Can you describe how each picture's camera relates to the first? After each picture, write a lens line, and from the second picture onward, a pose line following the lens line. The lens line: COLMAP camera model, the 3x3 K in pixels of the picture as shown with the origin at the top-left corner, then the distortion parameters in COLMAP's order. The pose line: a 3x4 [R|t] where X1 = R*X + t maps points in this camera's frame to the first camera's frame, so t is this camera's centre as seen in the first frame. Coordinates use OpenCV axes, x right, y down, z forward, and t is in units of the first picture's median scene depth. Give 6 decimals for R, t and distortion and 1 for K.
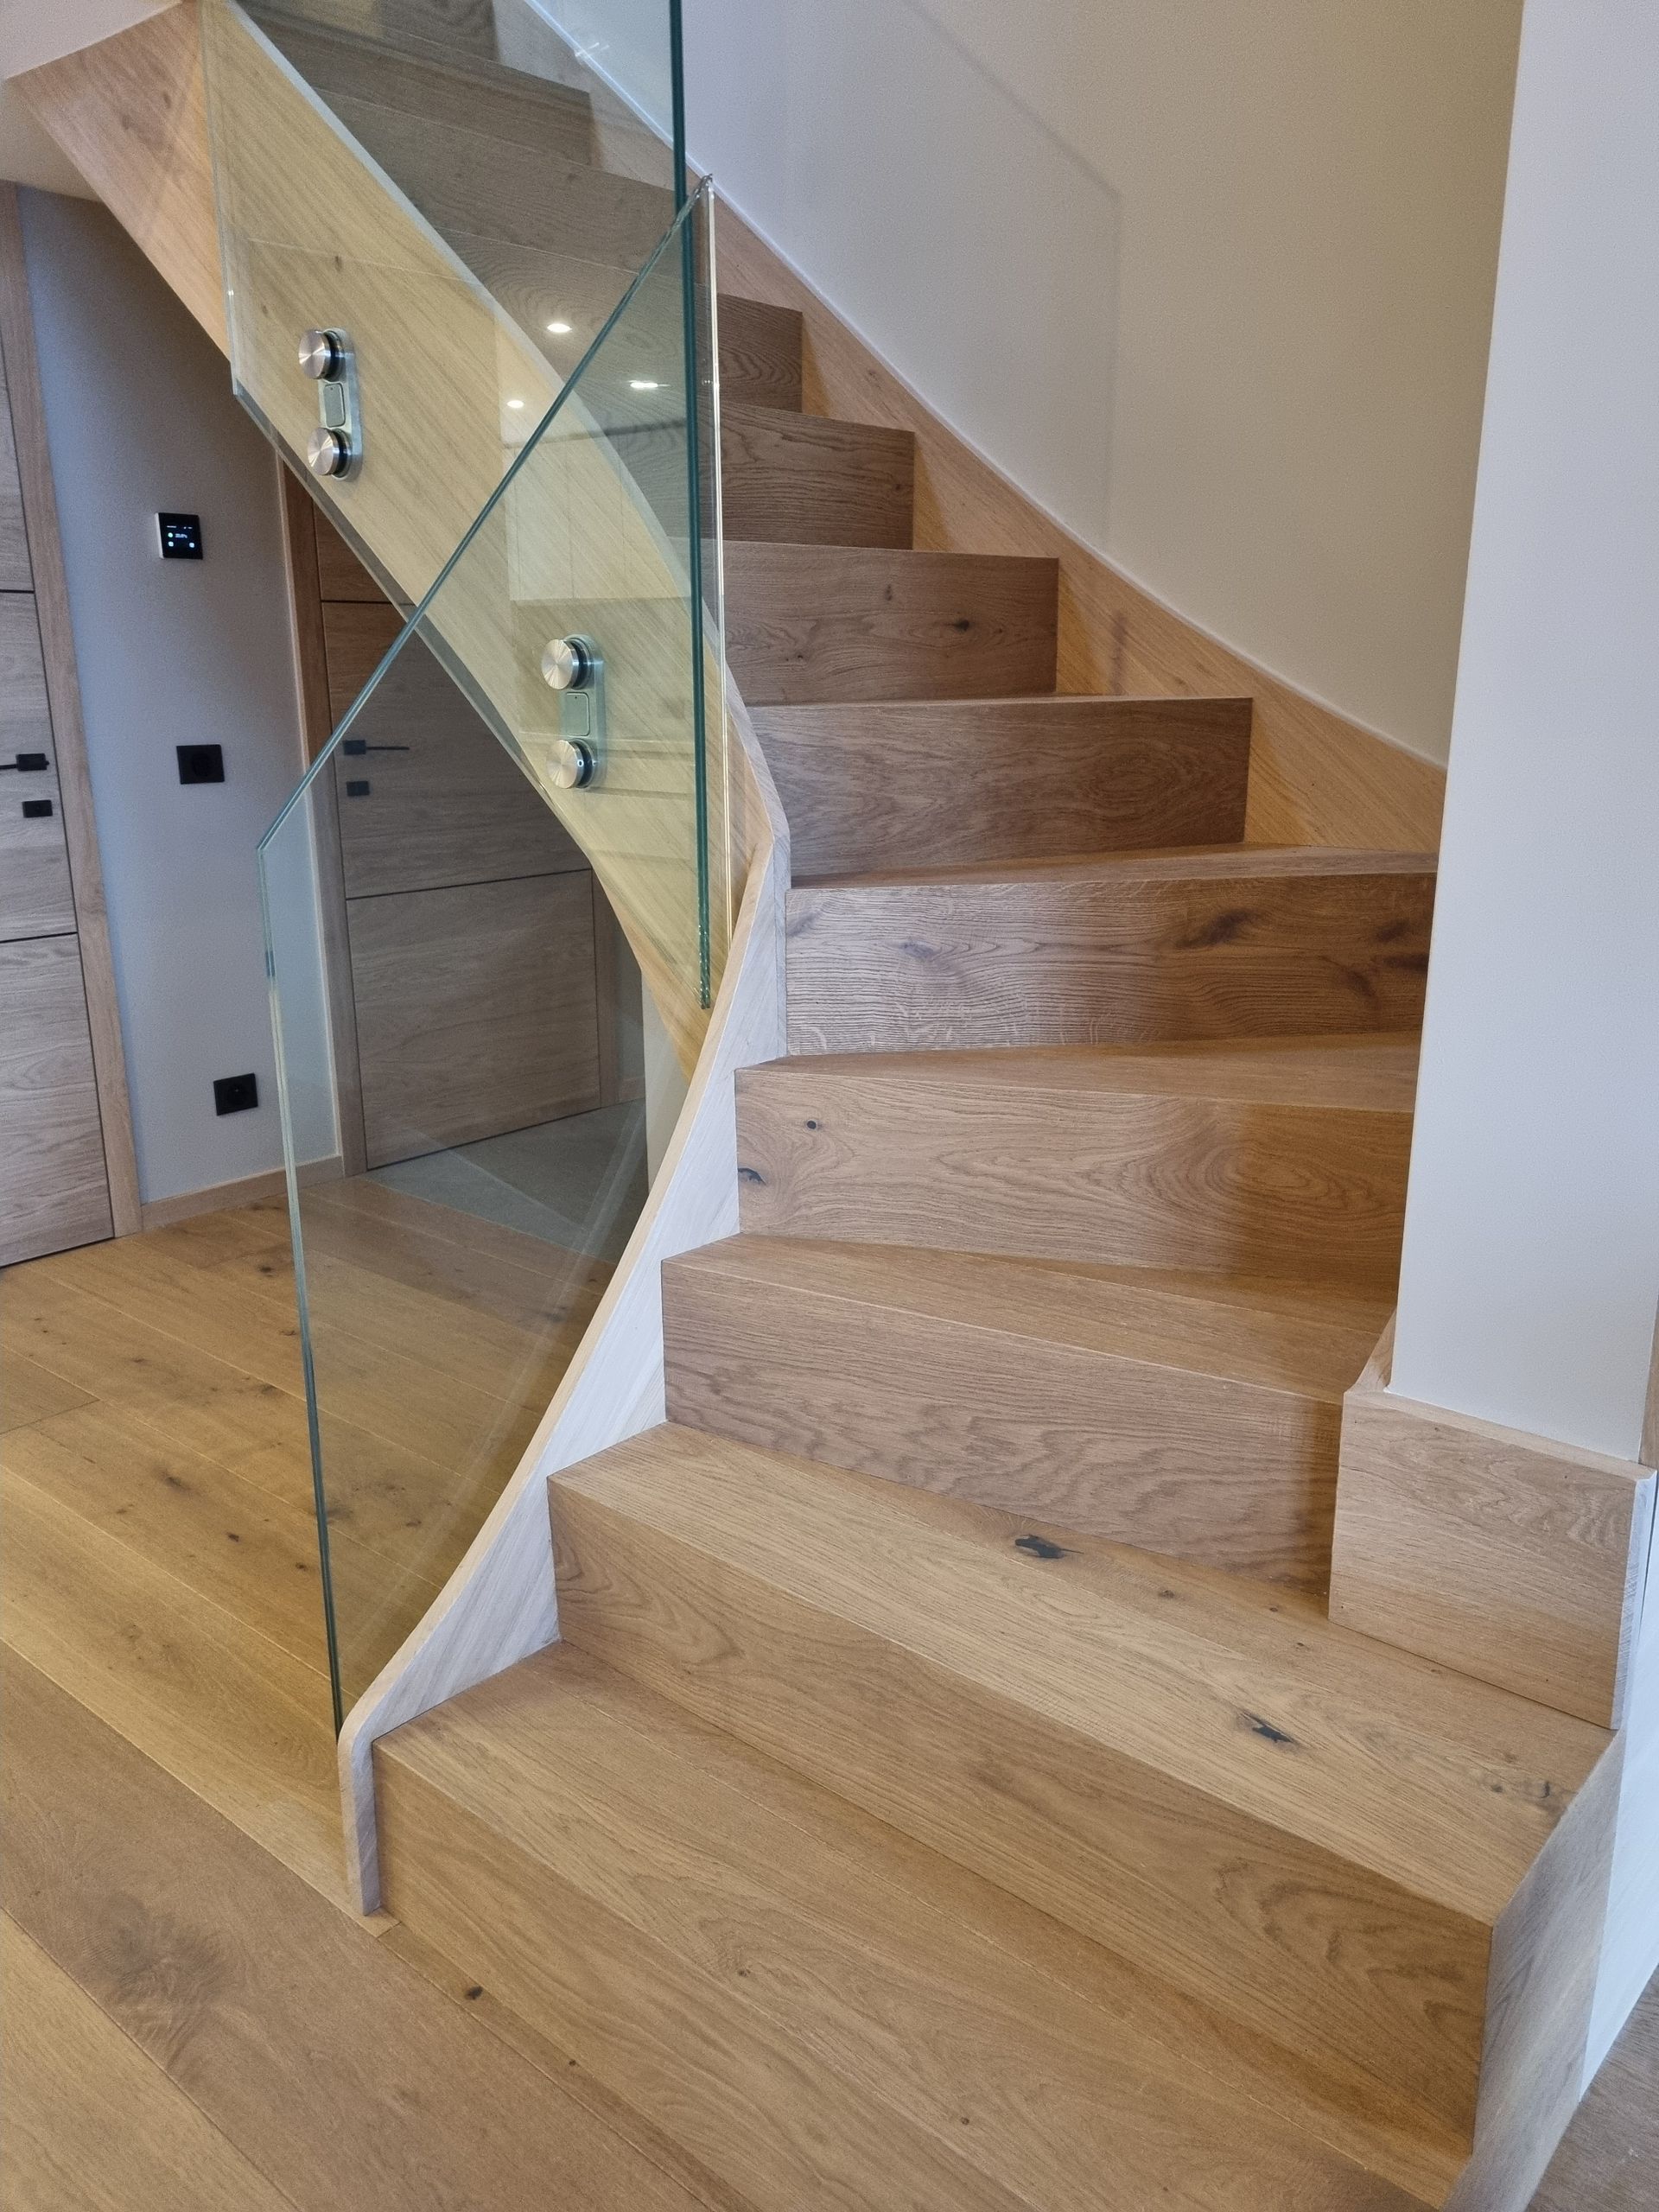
lens RADIAL K [[1670.0, 0, 837.1], [0, 1670.0, 1086.1], [0, 0, 1]] dist [0.051243, -0.031119]
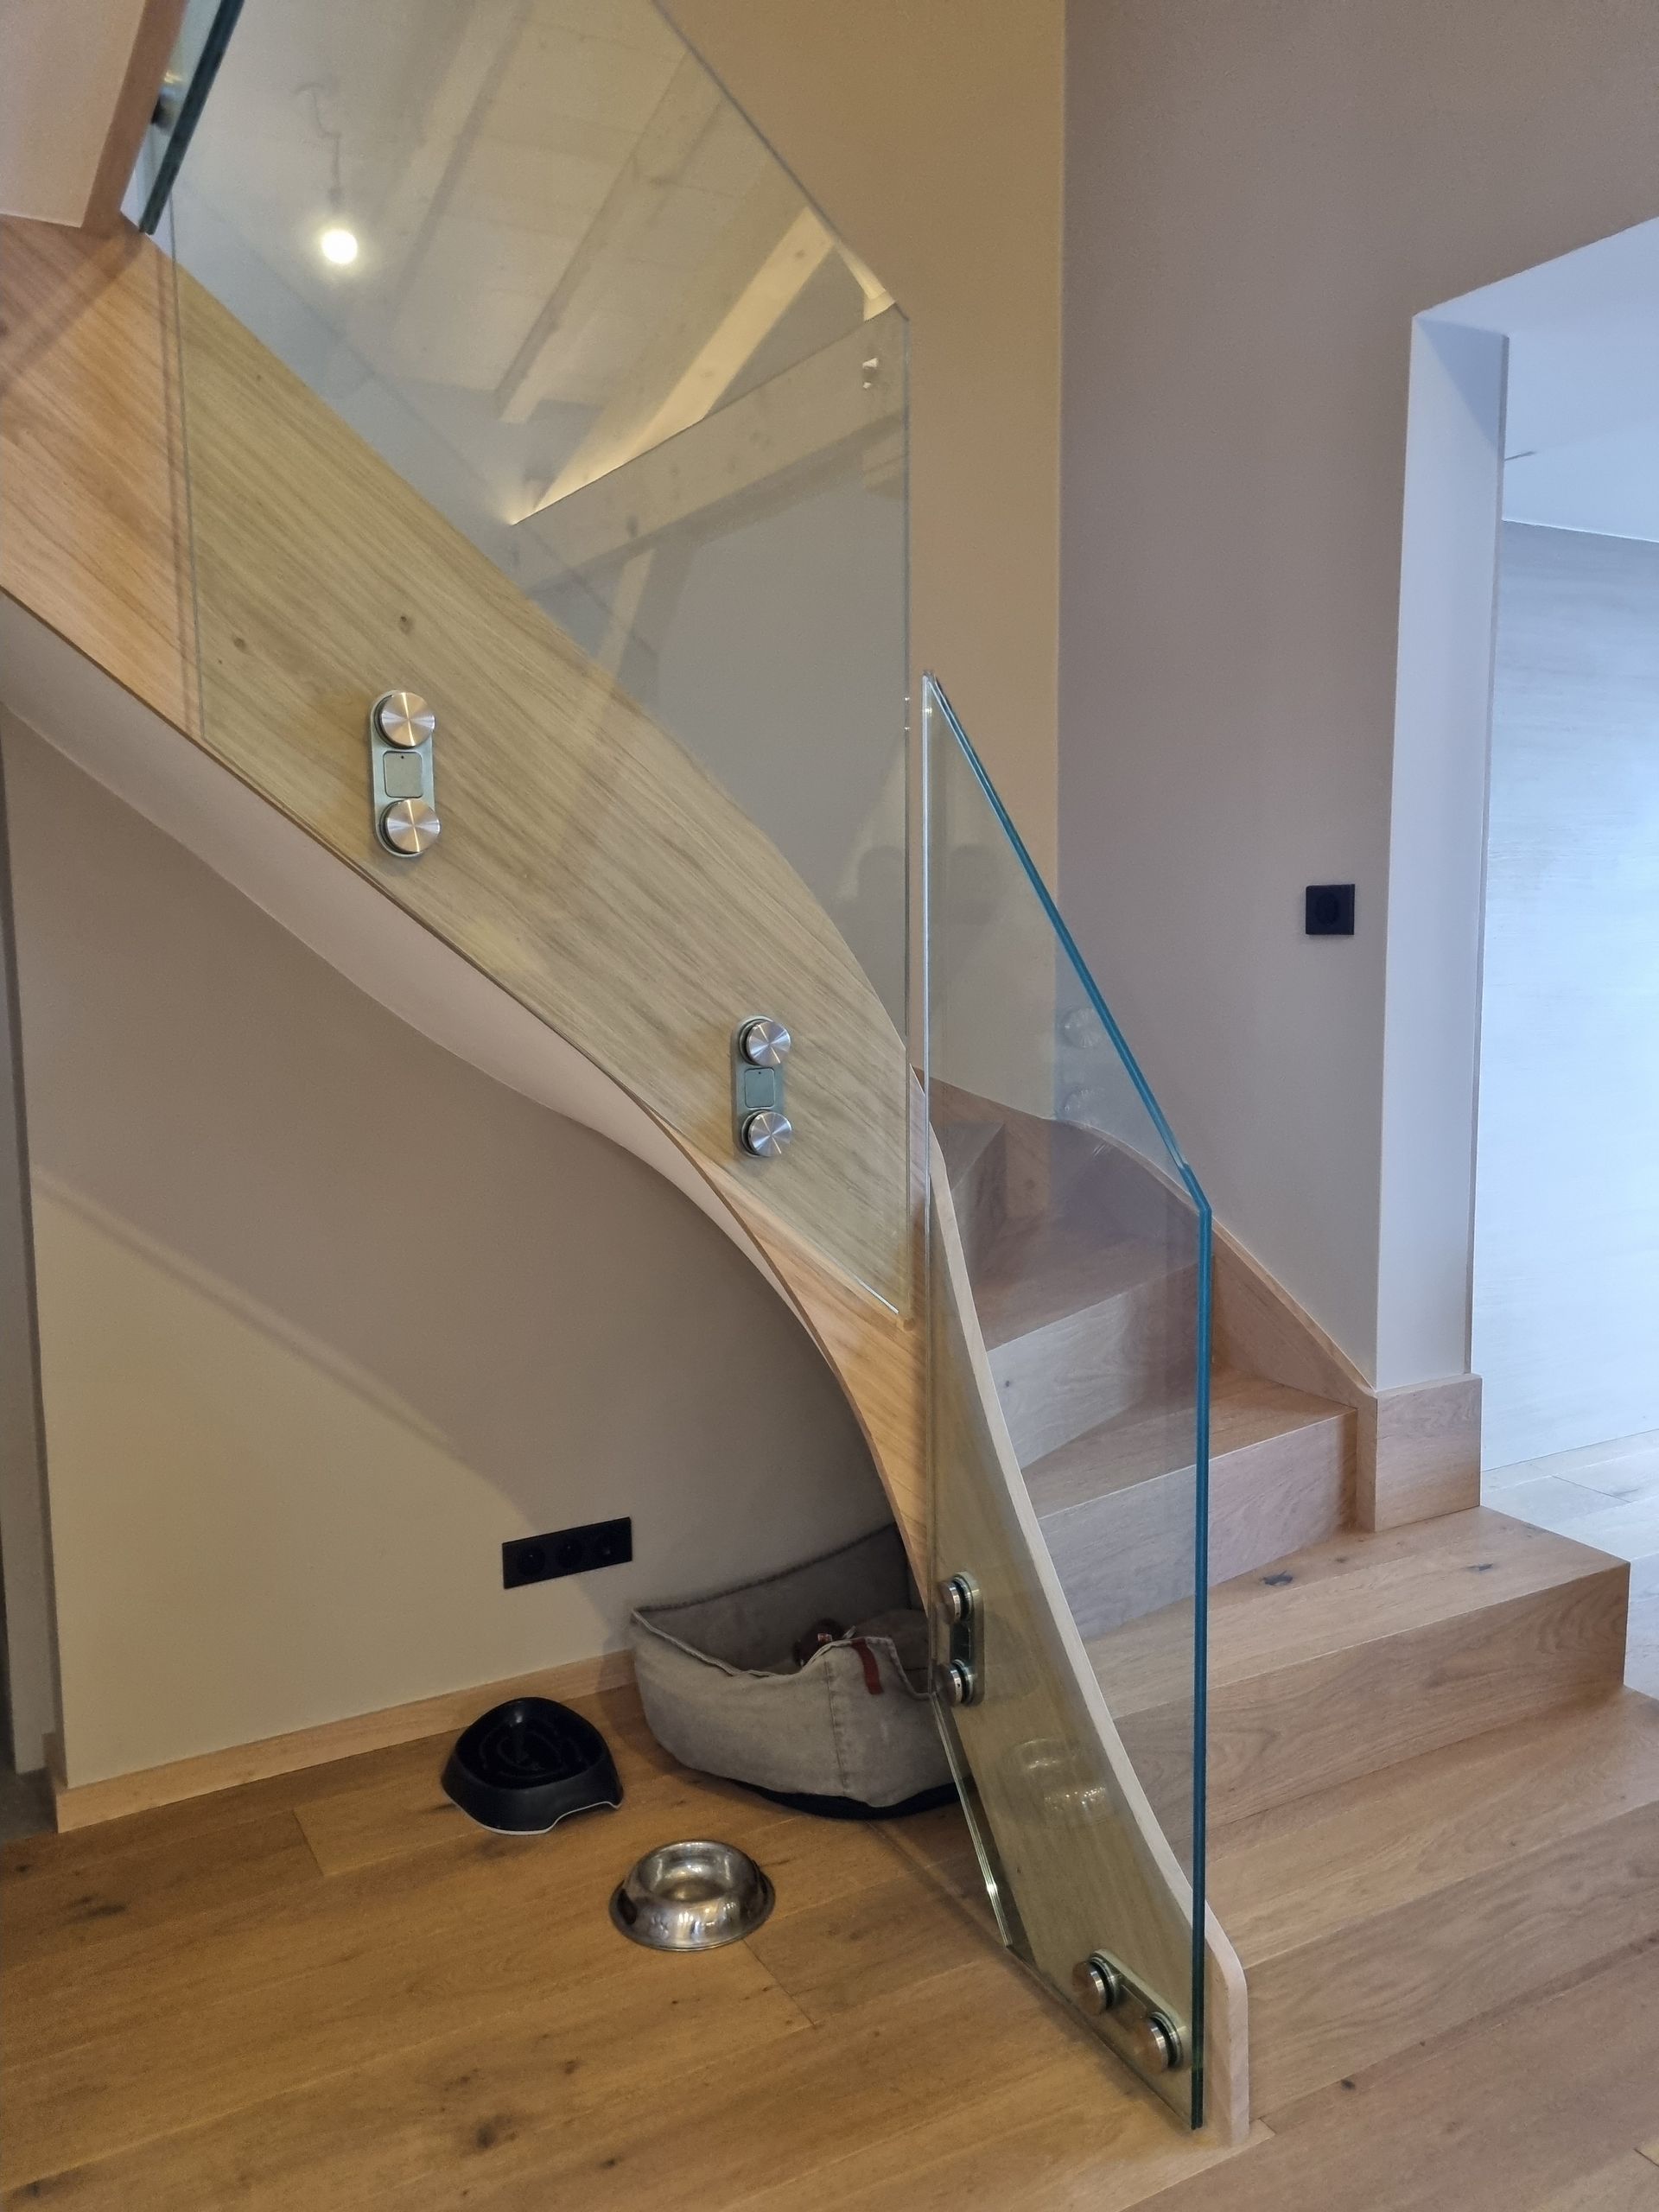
lens RADIAL K [[1670.0, 0, 837.1], [0, 1670.0, 1086.1], [0, 0, 1]] dist [0.051243, -0.031119]
pose [[0.338644, -0.098564, 0.935738, -1.224378], [0.240648, 0.970495, 0.015135, -0.246353], [-0.909620, 0.220058, 0.352371, 0.627757]]
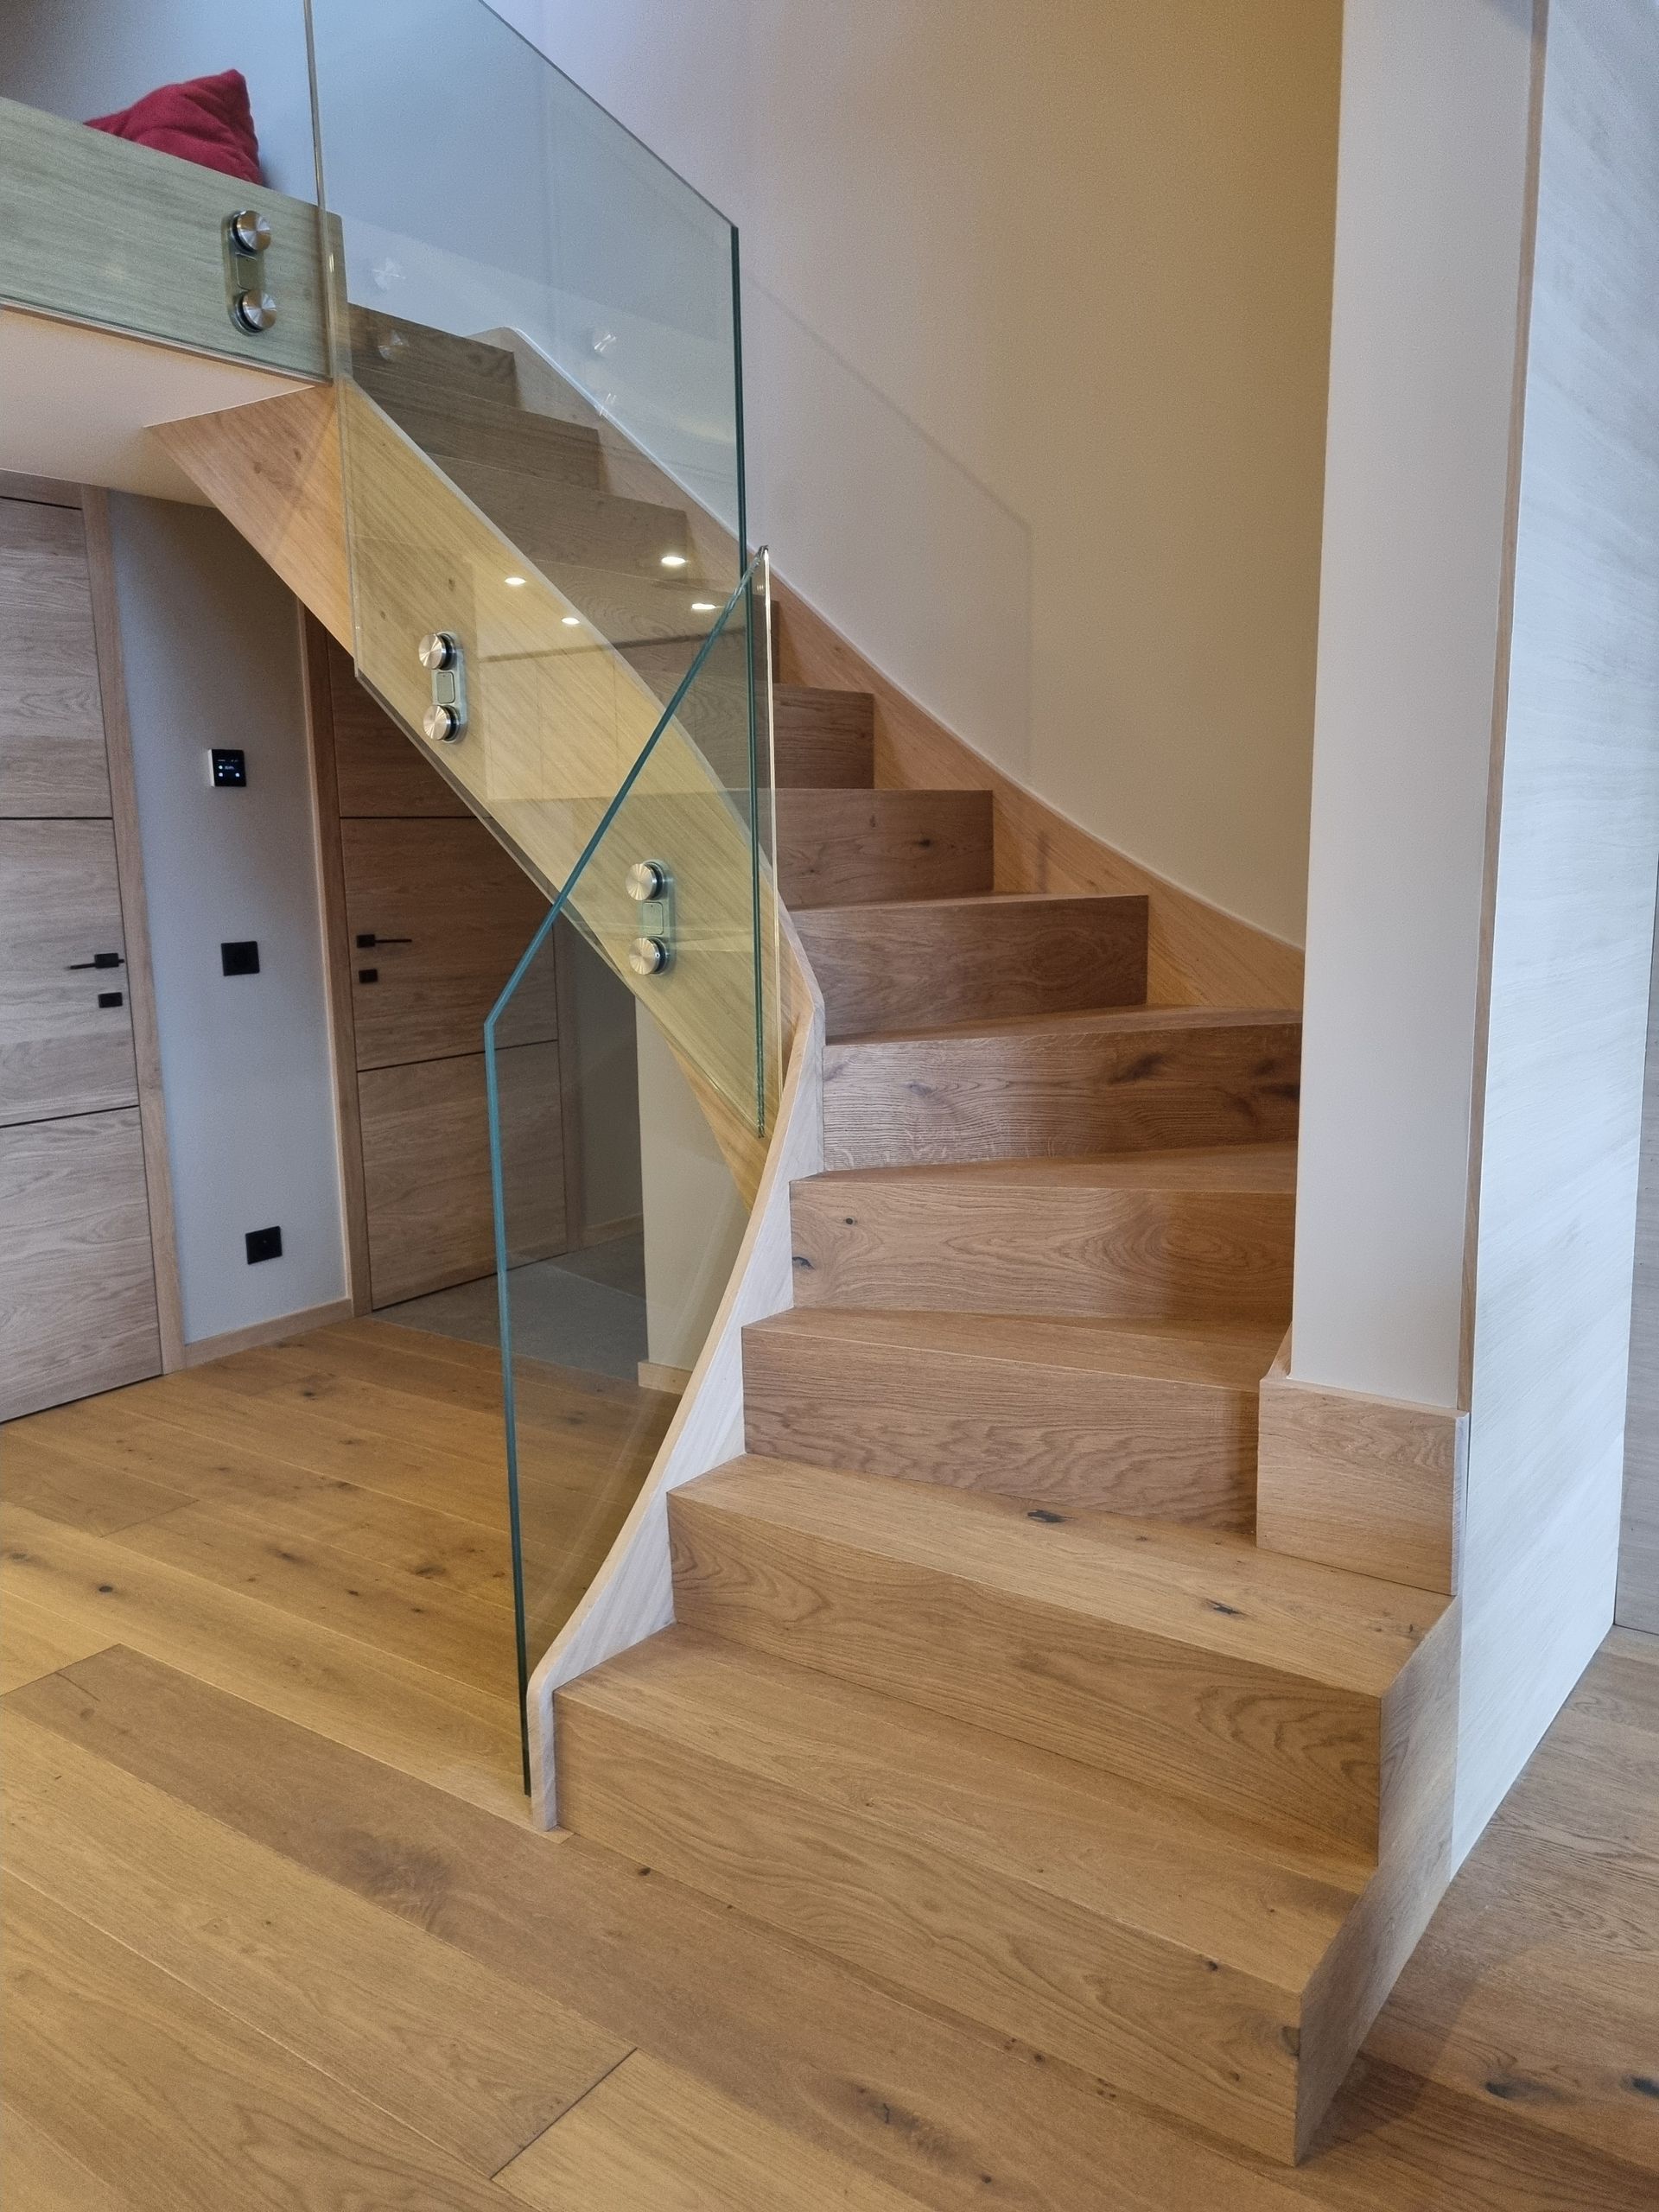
lens RADIAL K [[1665.7, 0, 829.5], [0, 1665.7, 1106.0], [0, 0, 1]] dist [0.039793, -0.000990]
pose [[0.996462, -0.026775, 0.079668, -0.134312], [0.033769, 0.995568, -0.087774, 0.047811], [-0.076964, 0.090153, 0.992950, -0.321684]]
